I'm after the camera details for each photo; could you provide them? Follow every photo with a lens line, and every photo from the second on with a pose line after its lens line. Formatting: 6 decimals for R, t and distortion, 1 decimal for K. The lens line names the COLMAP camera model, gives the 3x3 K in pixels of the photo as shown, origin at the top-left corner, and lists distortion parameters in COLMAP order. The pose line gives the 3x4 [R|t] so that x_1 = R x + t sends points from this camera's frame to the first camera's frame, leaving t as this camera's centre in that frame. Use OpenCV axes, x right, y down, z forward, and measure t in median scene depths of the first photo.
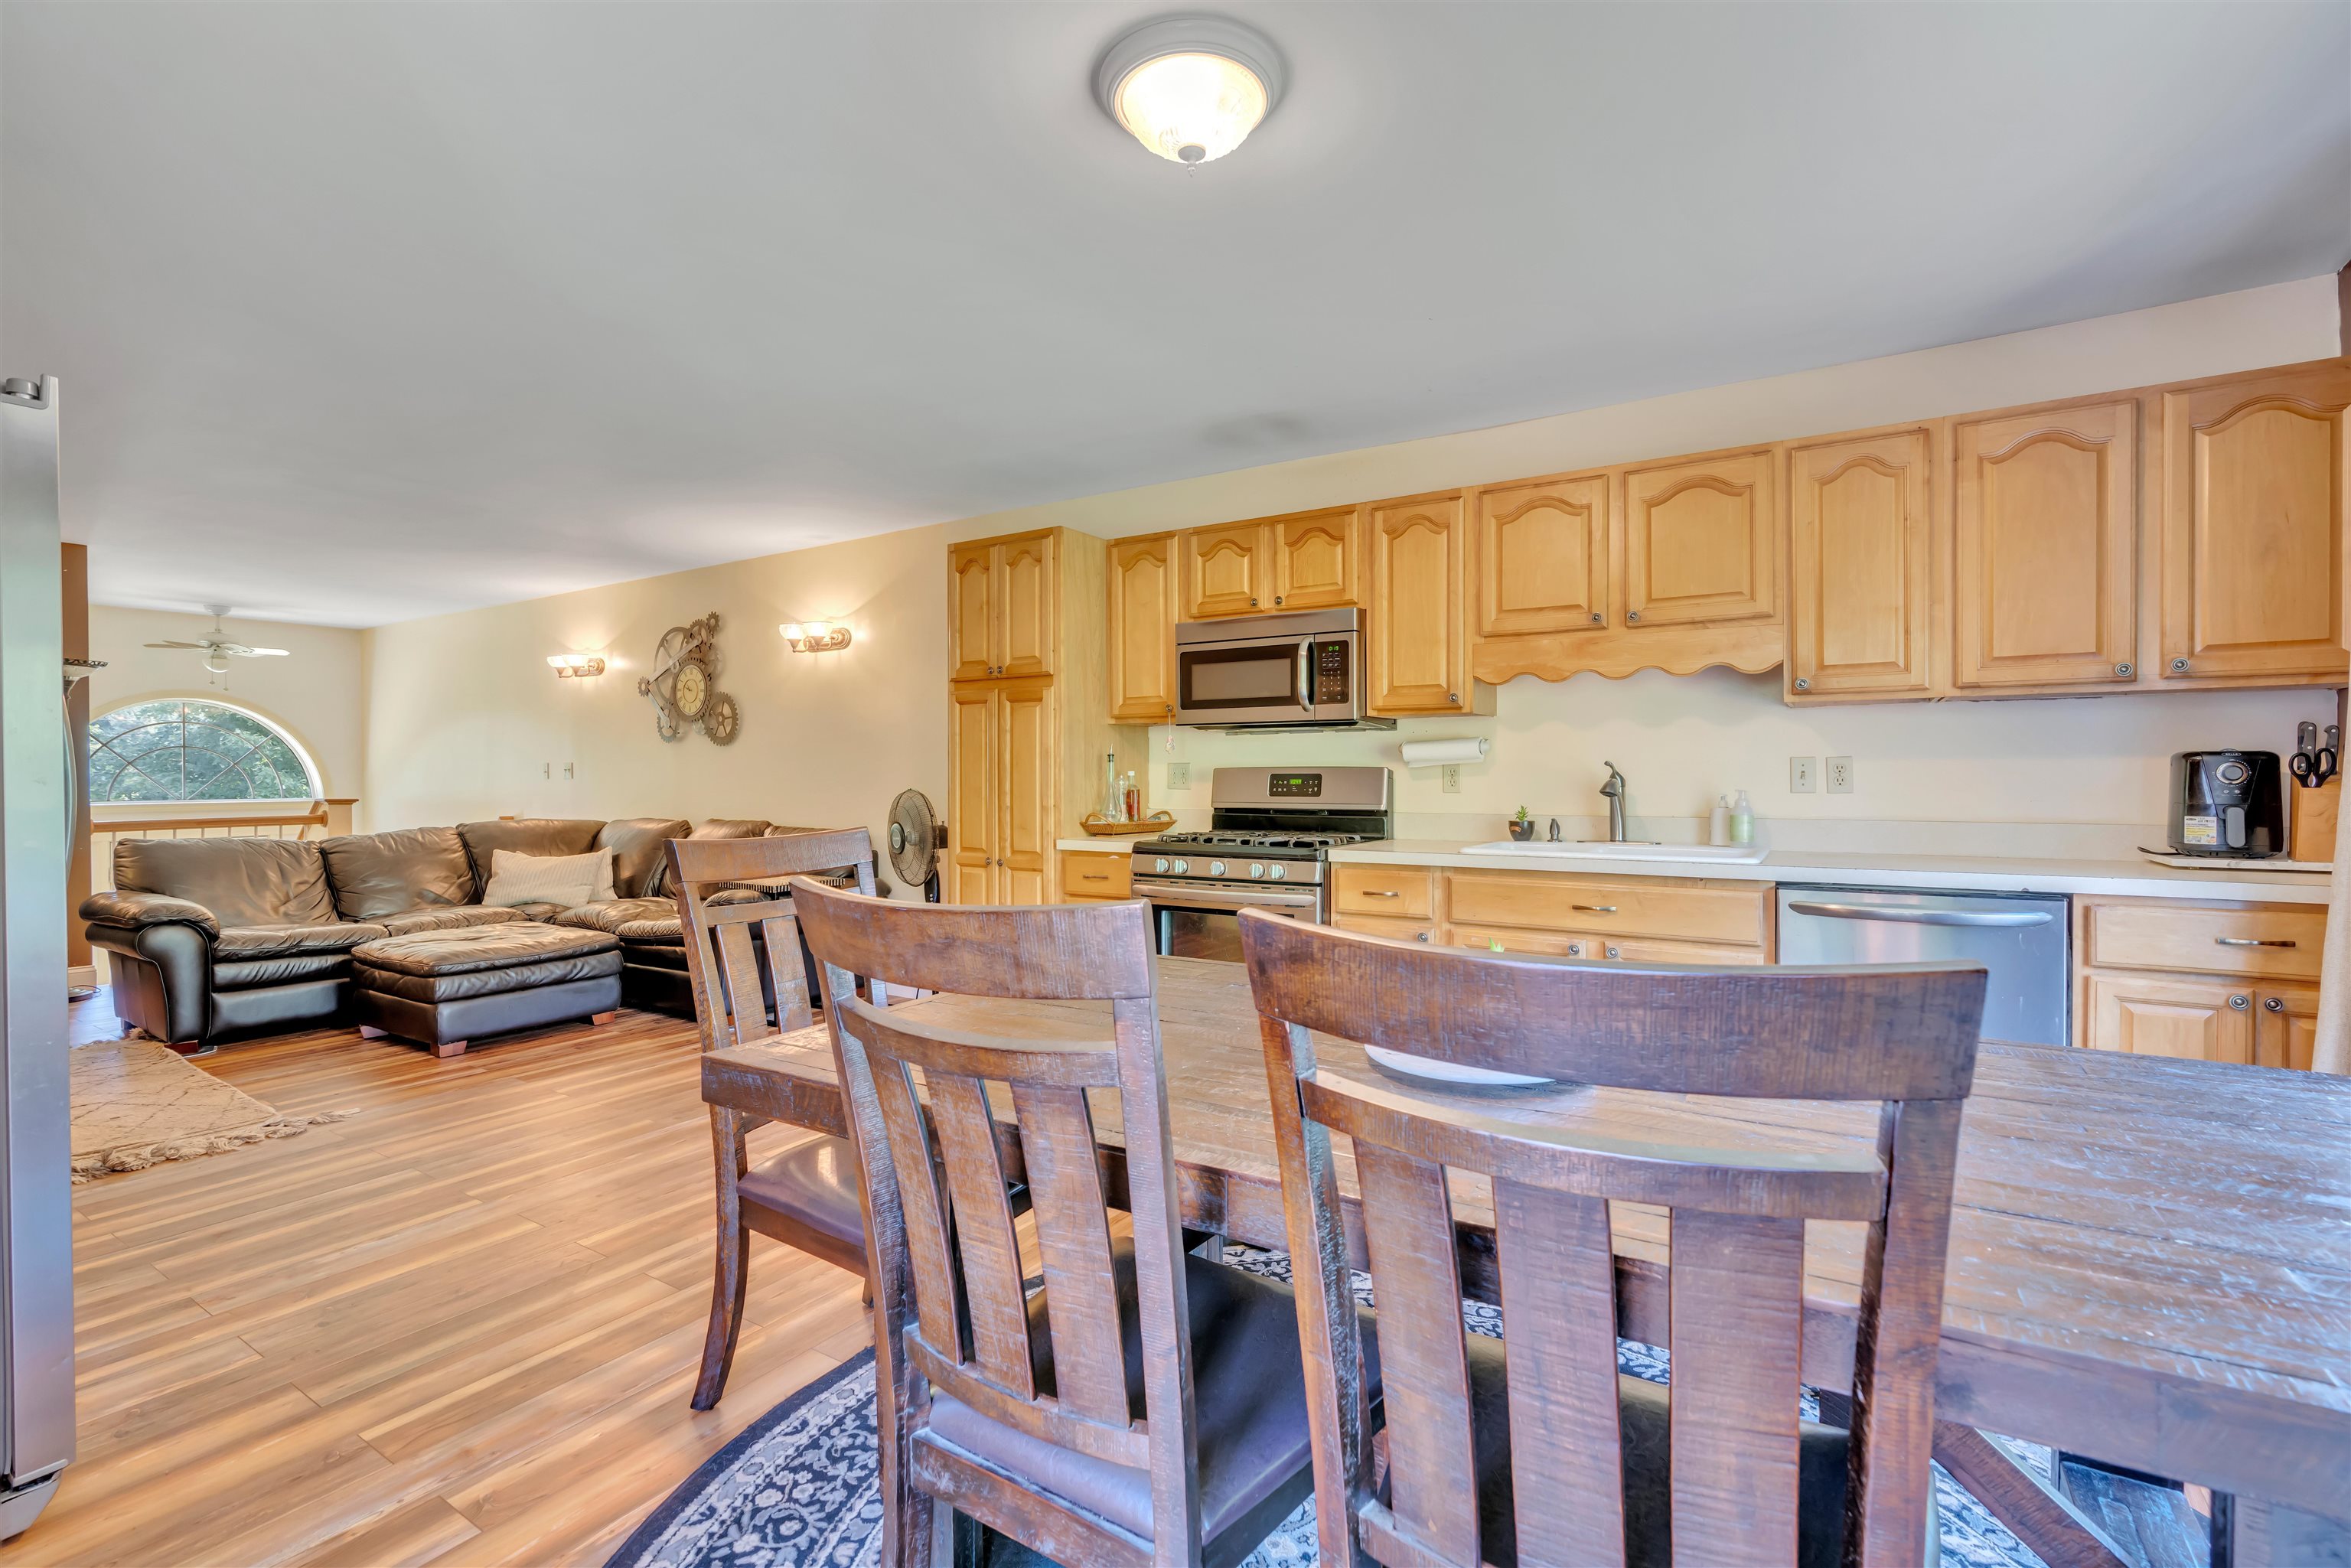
lens RADIAL K [[1075.5, 0, 1173.0], [0, 1075.5, 774.7], [0, 0, 1]] dist [-0.010903, 0.001599]
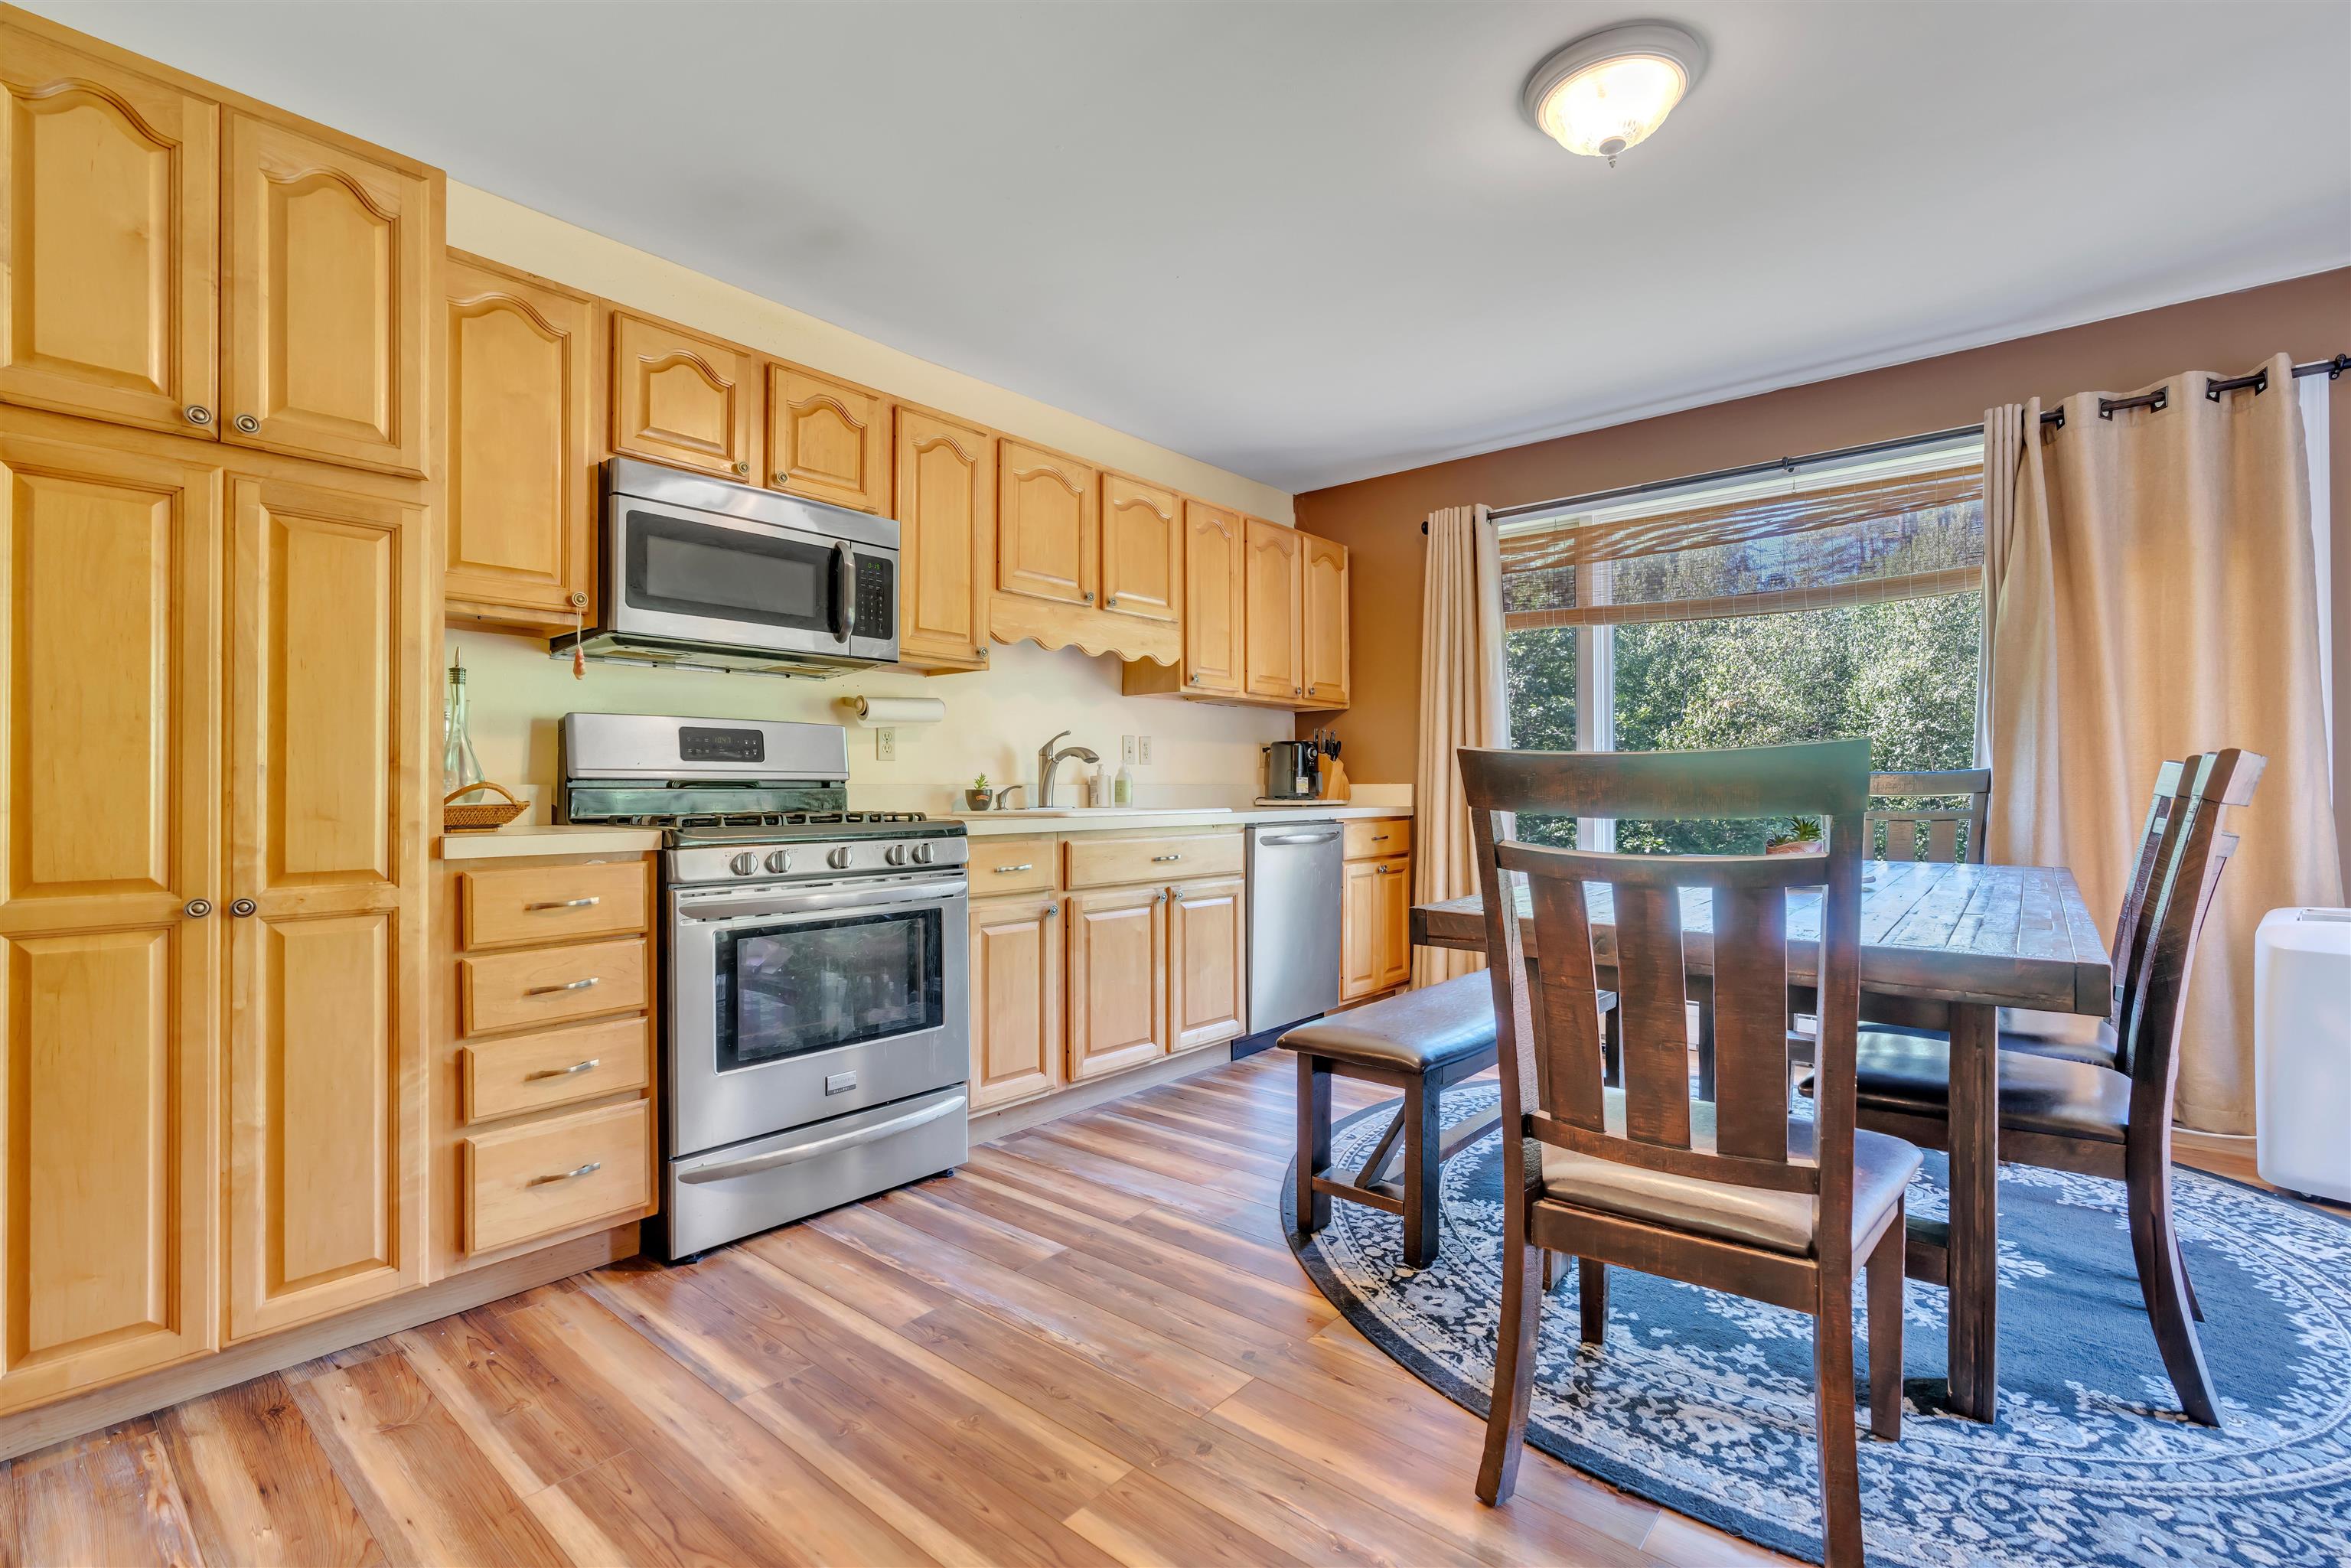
lens RADIAL K [[1075.5, 0, 1171.3], [0, 1075.5, 791.2], [0, 0, 1]] dist [-0.010903, 0.001599]
pose [[0.107571, 0.004435, 0.994188, -0.839405], [0.004665, 0.999977, -0.004965, 0.068502], [-0.994187, 0.005172, 0.107547, 1.006782]]
